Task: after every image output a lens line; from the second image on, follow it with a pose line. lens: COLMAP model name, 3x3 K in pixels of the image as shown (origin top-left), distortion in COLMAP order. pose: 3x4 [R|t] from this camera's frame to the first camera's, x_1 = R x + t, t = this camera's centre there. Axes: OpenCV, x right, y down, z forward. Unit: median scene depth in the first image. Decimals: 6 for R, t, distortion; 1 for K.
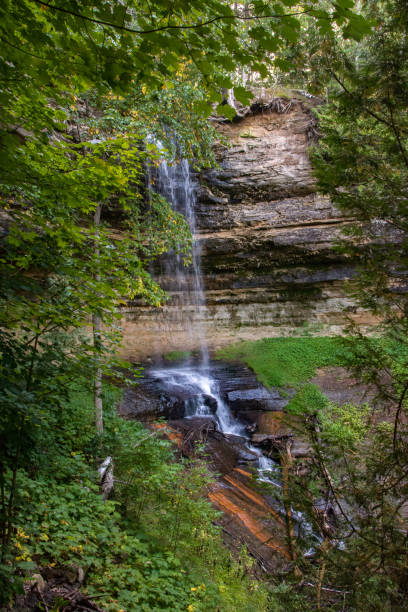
lens RADIAL K [[614.1, 0, 199.0], [0, 614.1, 296.0], [0, 0, 1]] dist [-0.014377, 0.000000]
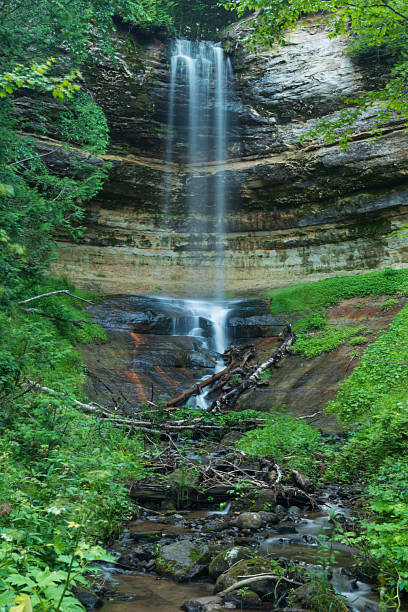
lens RADIAL K [[1017.6, 0, 202.6], [0, 1017.6, 308.6], [0, 0, 1]] dist [0.119792, 0.000000]
pose [[0.895455, -0.000579, -0.445151, 0.606528], [-0.038384, 0.996174, -0.078508, 0.233524], [0.443494, 0.087387, 0.892007, -0.333183]]
